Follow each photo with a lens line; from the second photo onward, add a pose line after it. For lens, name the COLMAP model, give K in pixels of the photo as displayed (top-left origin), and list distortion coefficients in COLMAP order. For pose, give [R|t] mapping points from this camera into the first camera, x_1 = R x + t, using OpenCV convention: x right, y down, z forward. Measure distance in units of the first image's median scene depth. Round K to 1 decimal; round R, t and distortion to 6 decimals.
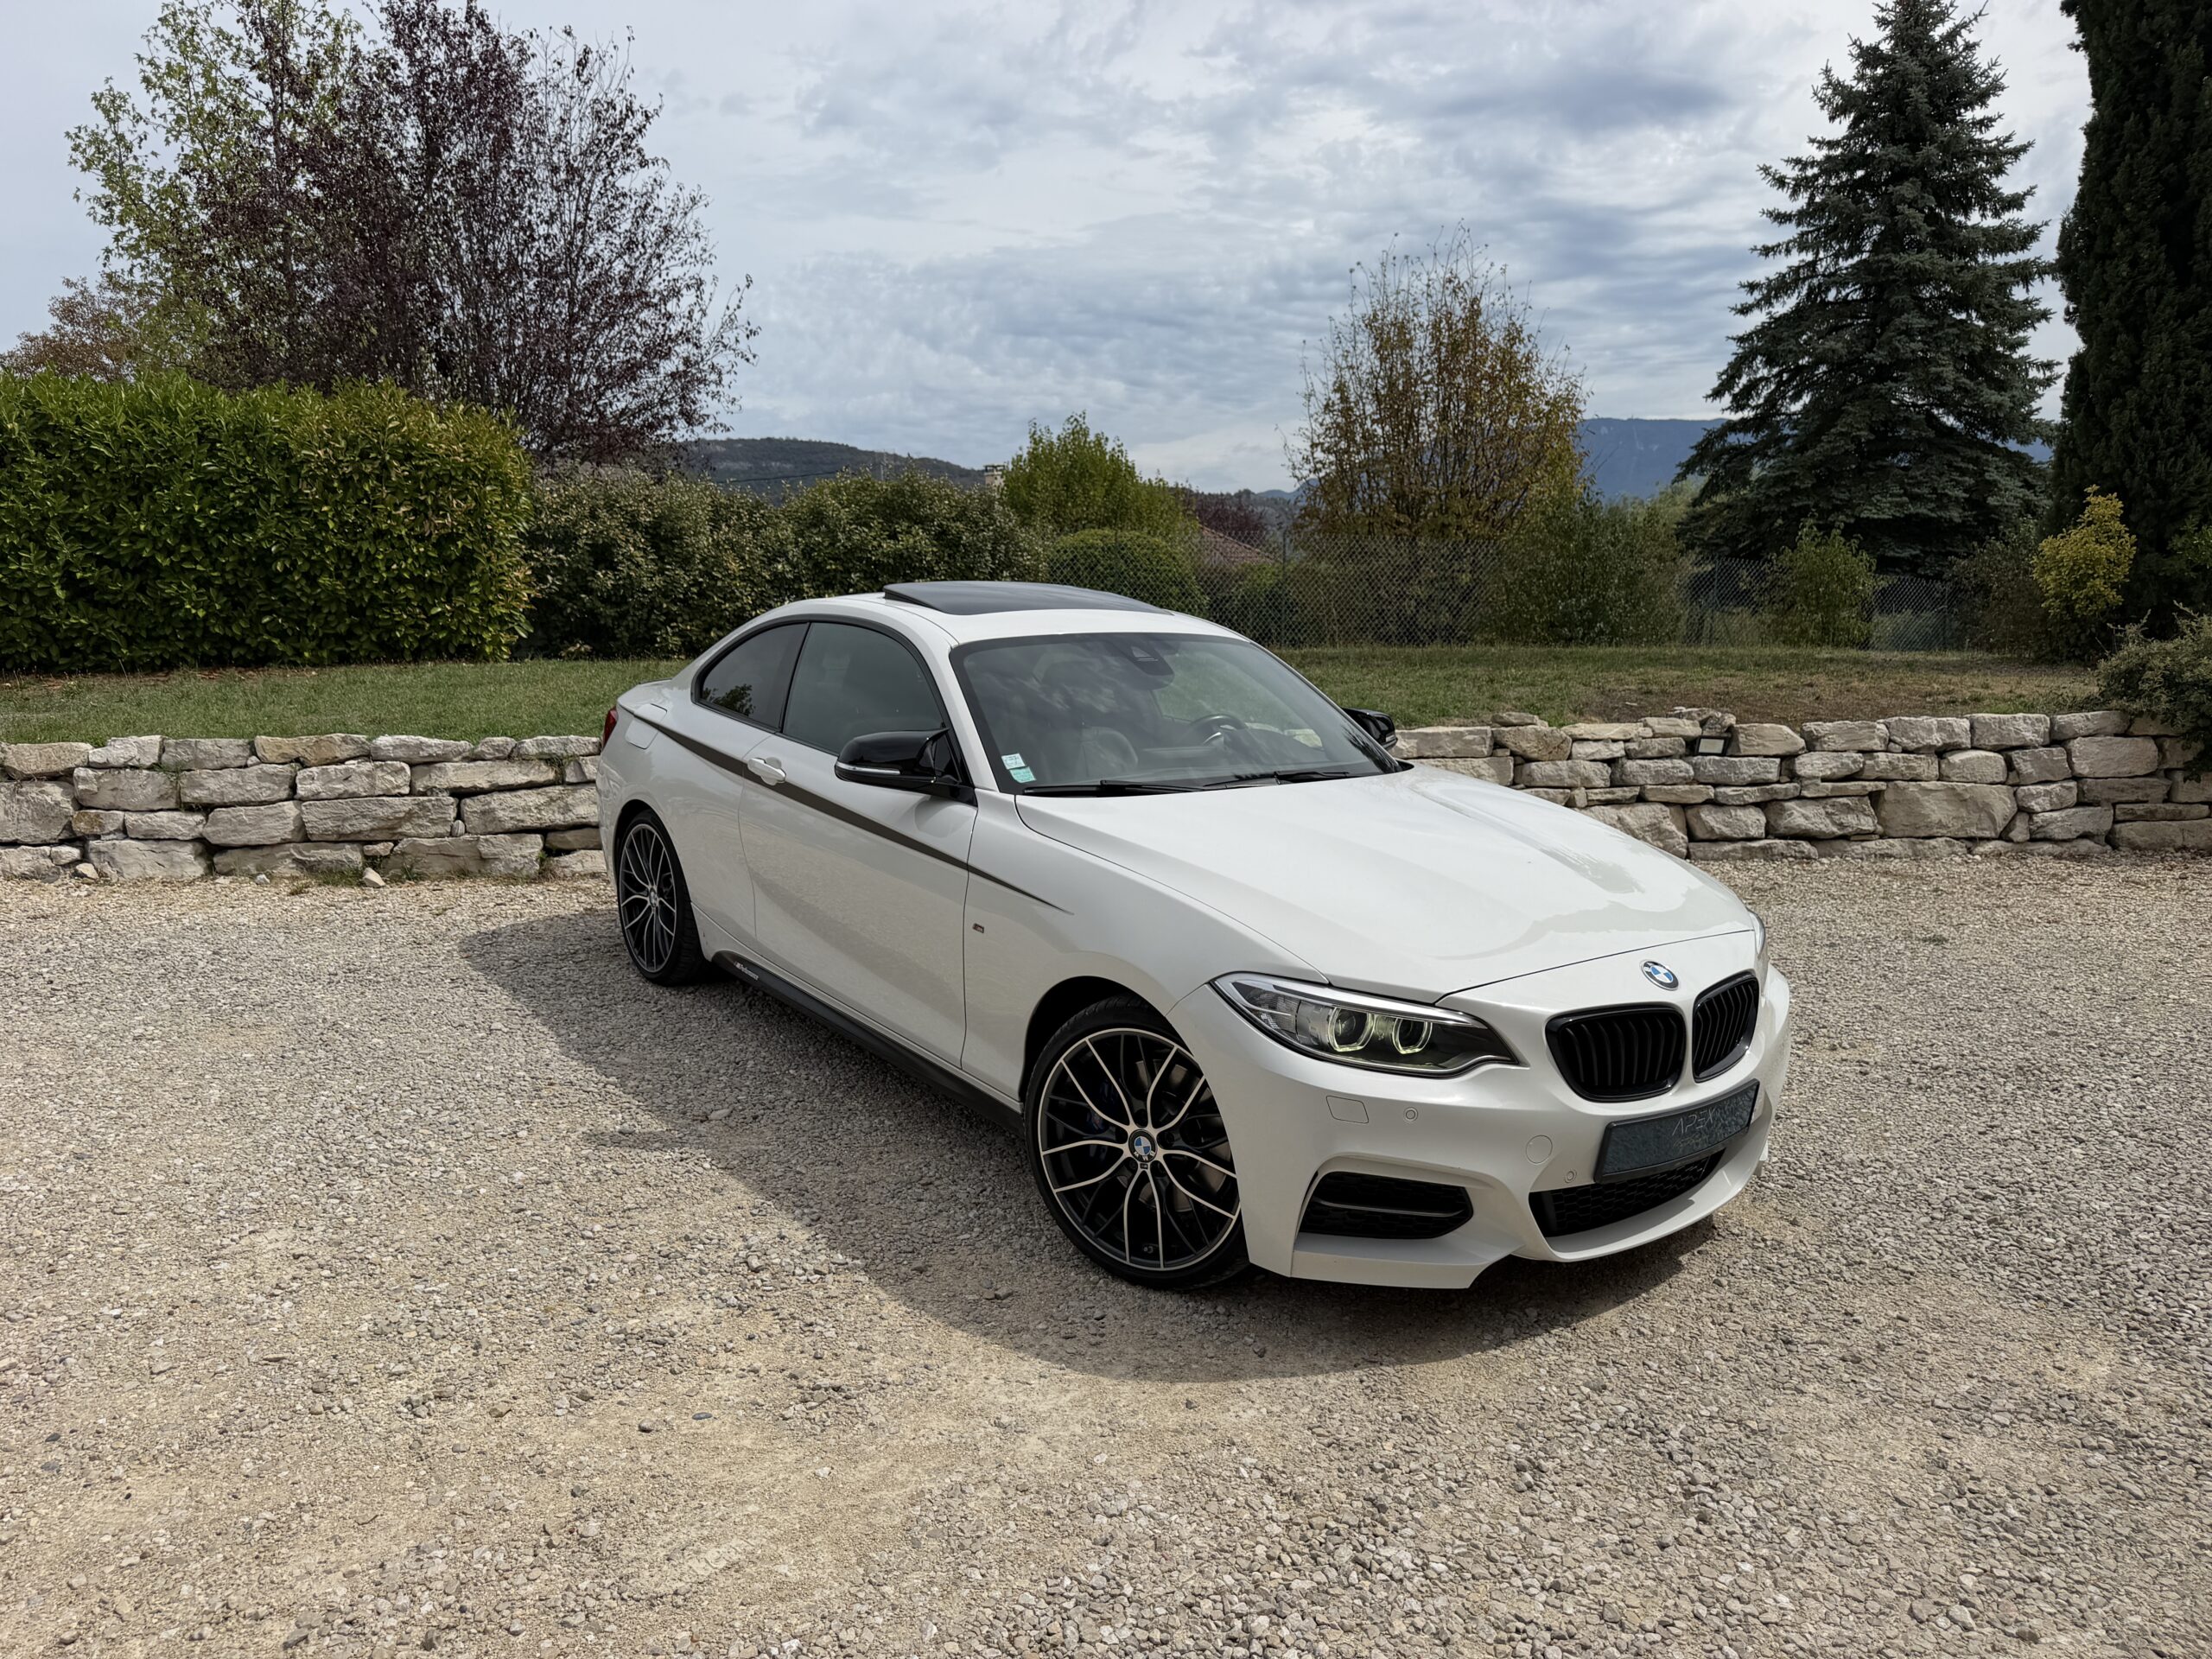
lens RADIAL K [[1557.6, 0, 1097.2], [0, 1557.6, 841.8], [0, 0, 1]] dist [0.008402, -0.014177]
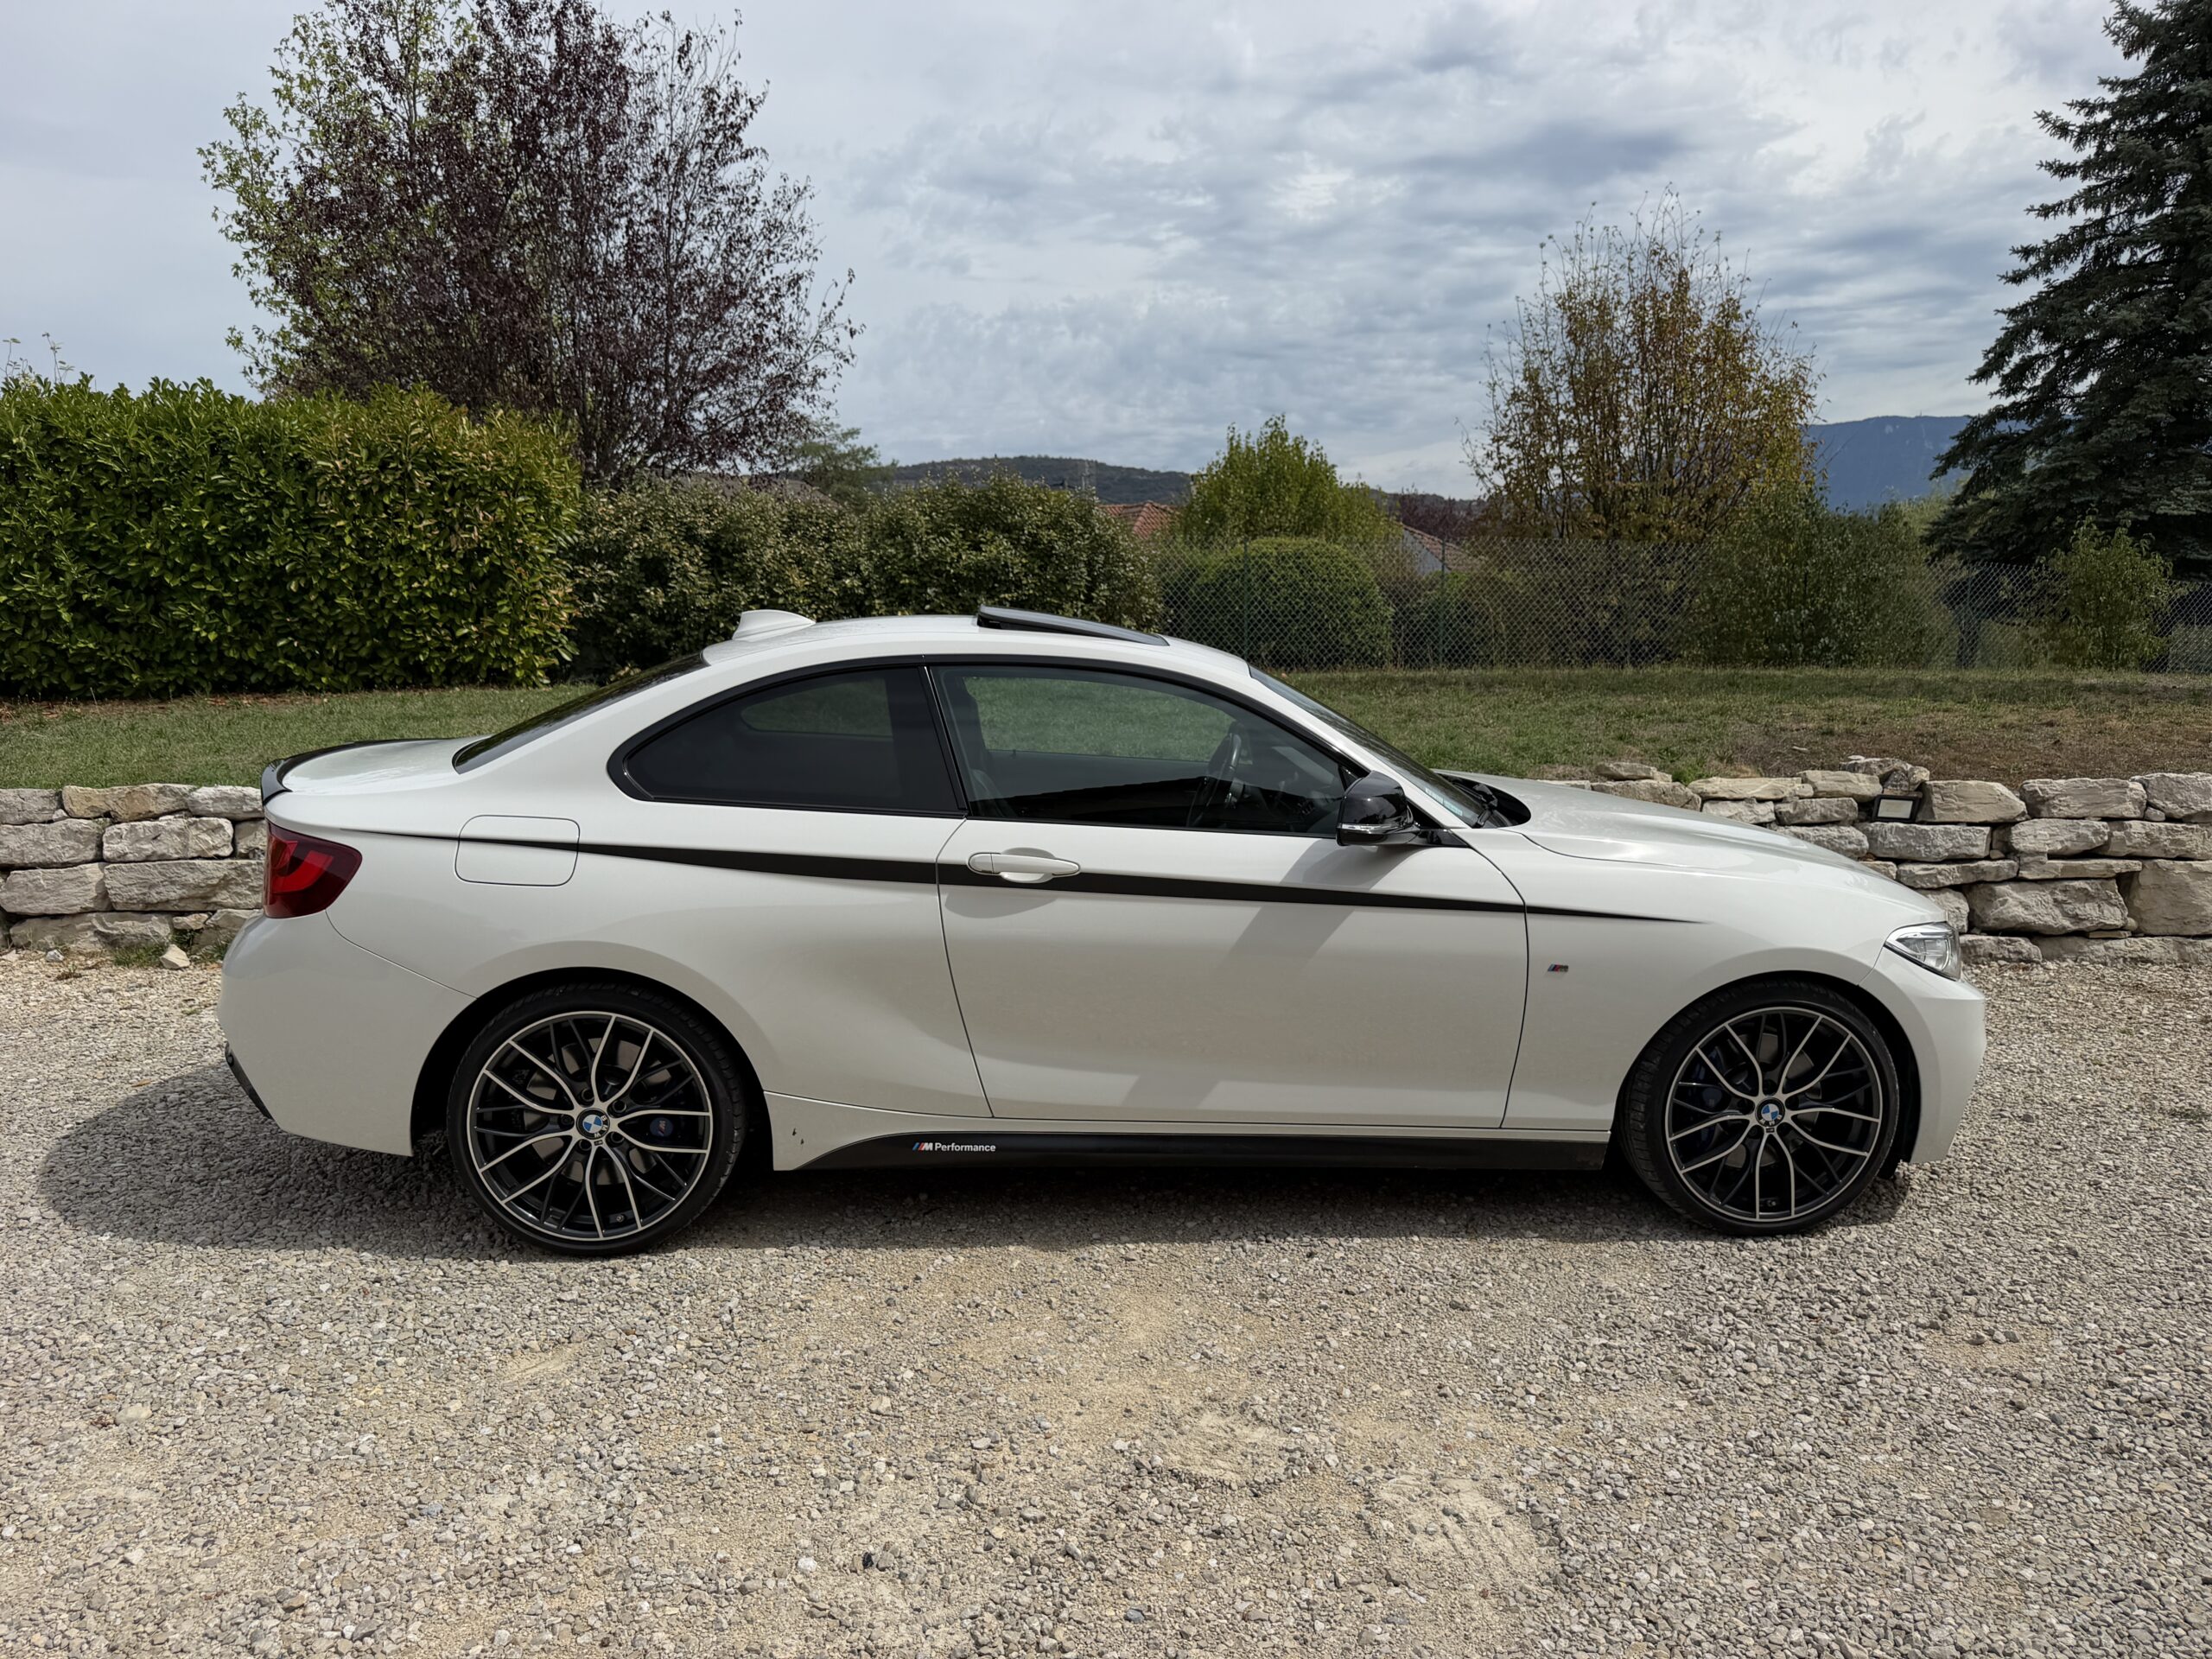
lens RADIAL K [[1564.1, 0, 1113.6], [0, 1564.1, 840.3], [0, 0, 1]] dist [0.001170, -0.005879]
pose [[0.989797, 0.015791, -0.141605, 0.096285], [-0.017017, 0.999827, -0.007450, -0.026142], [0.141463, 0.009784, 0.989895, 0.147074]]
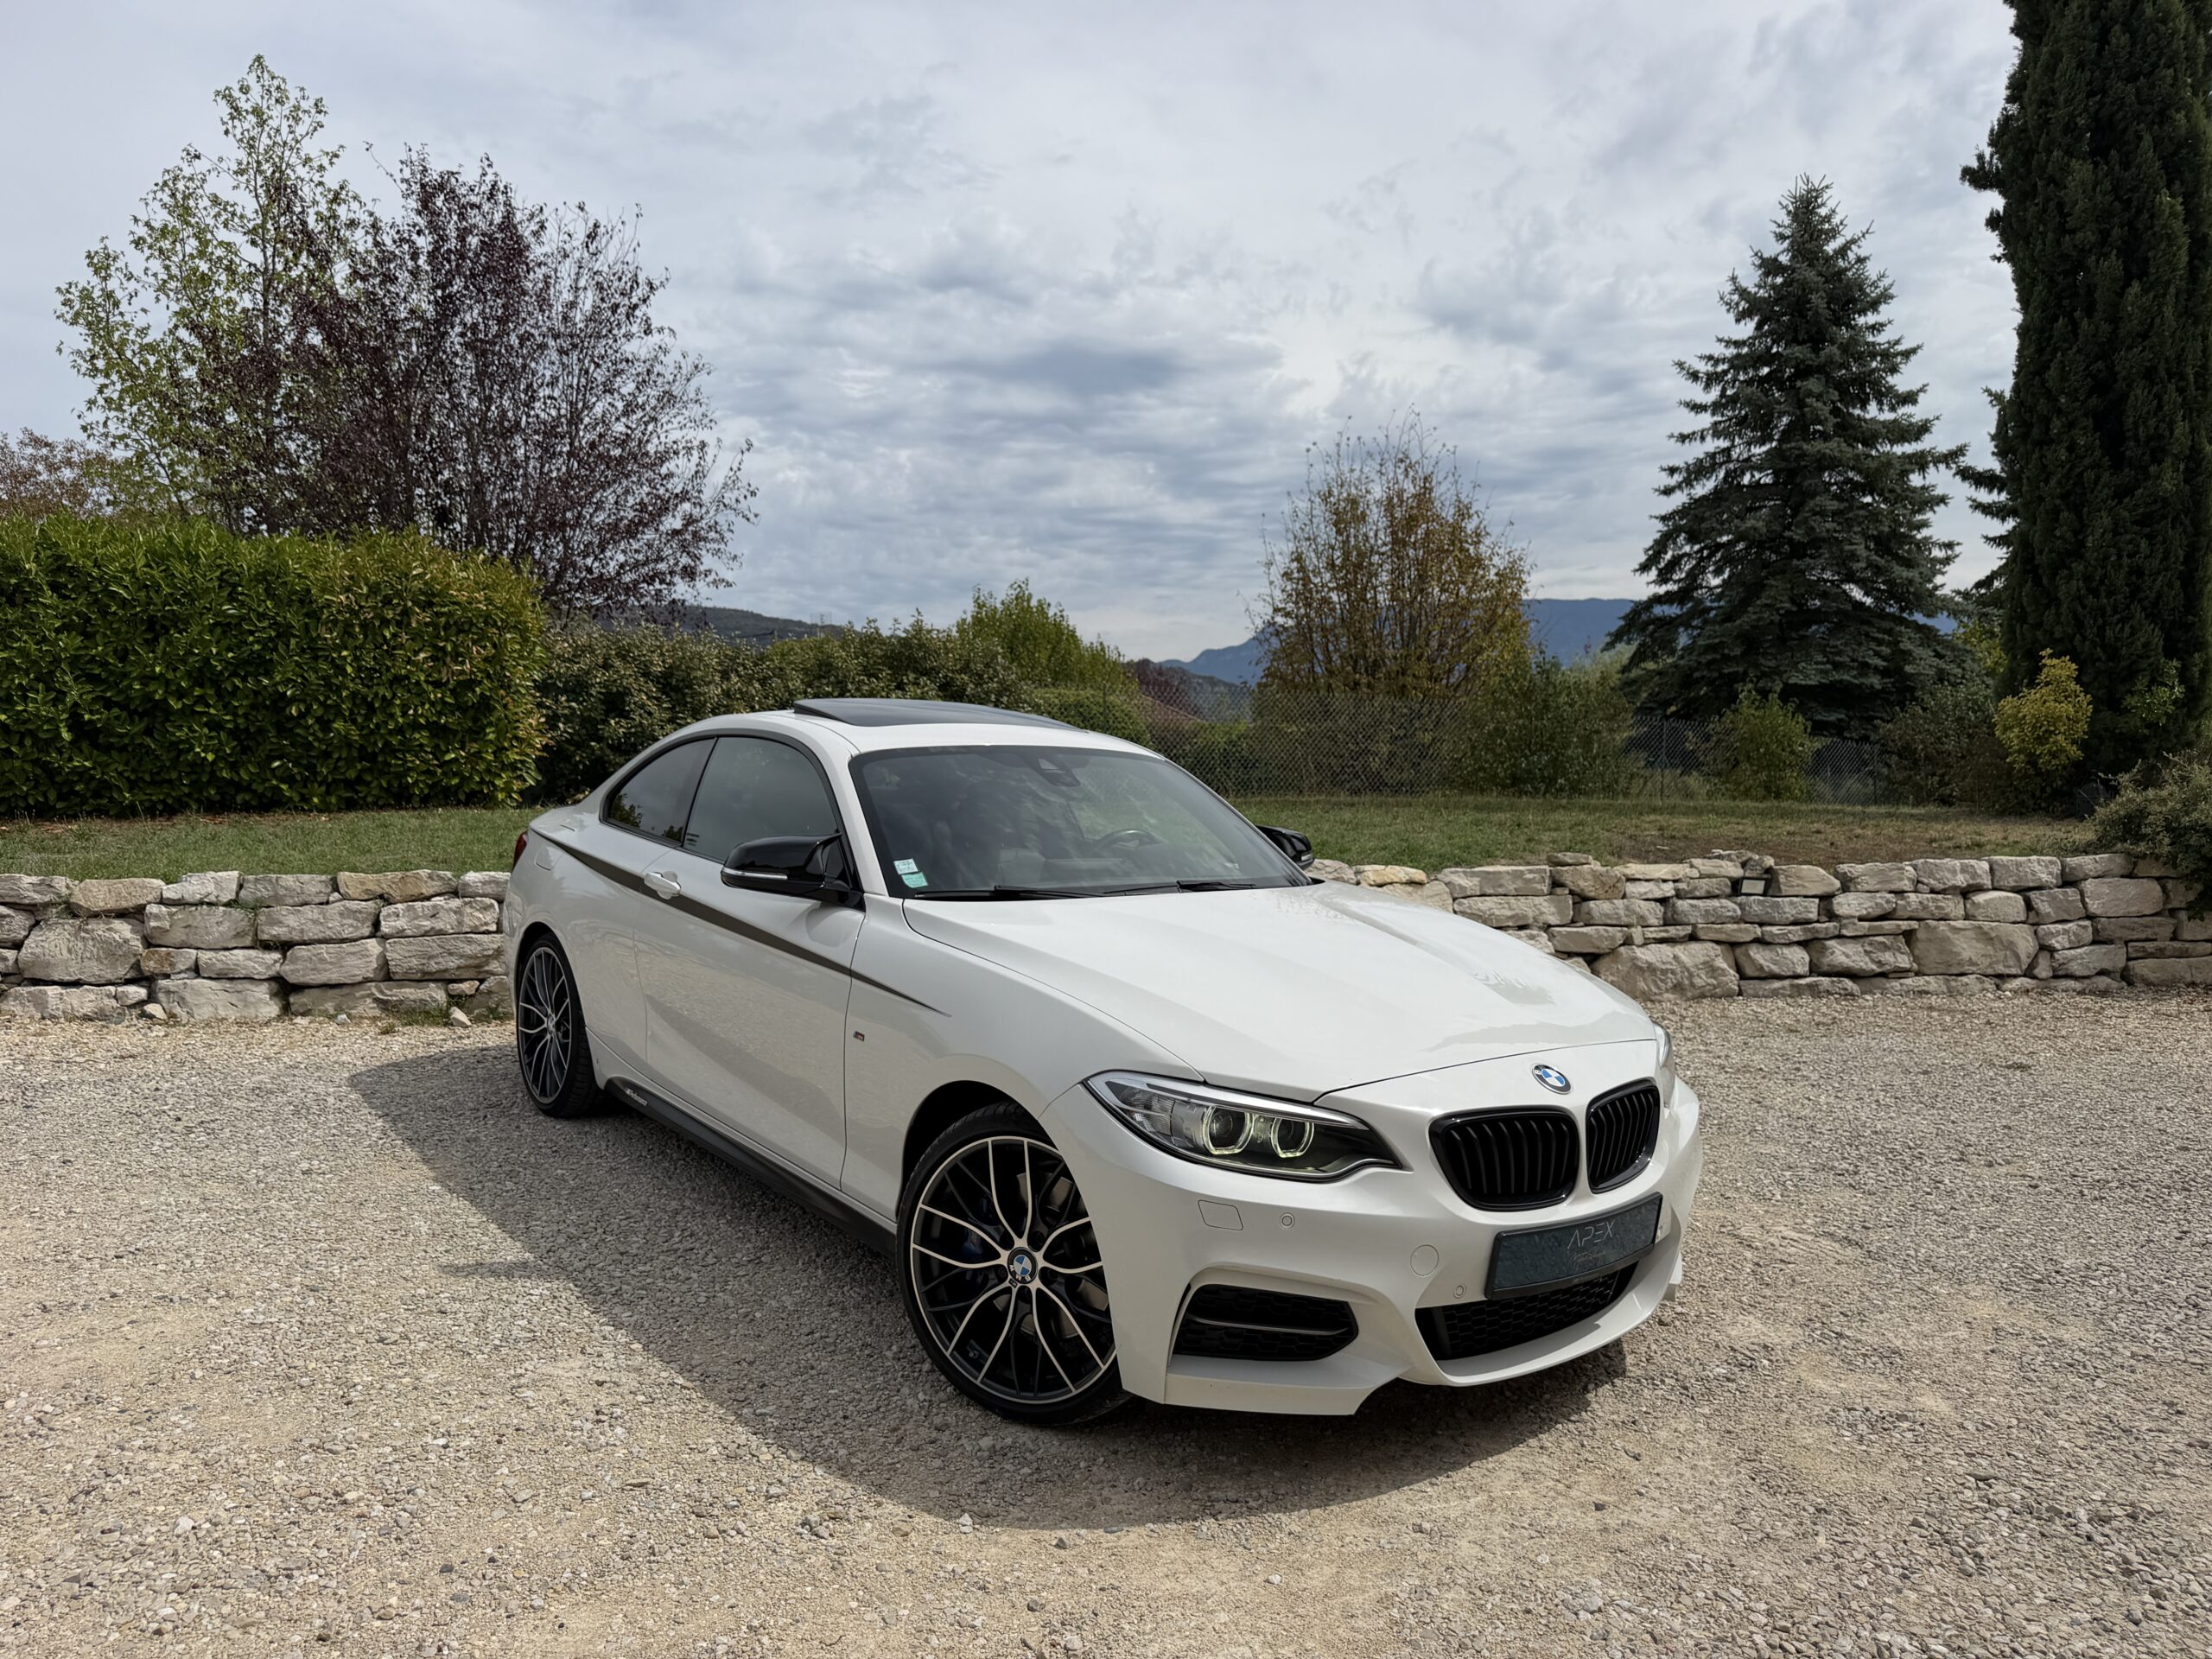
lens RADIAL K [[1560.5, 0, 1108.9], [0, 1560.5, 821.1], [0, 0, 1]] dist [0.005472, -0.010803]
pose [[0.997636, 0.002533, 0.068676, -0.079994], [0.005585, 0.993027, -0.117754, 0.011552], [-0.068496, 0.117859, 0.990665, -0.002263]]
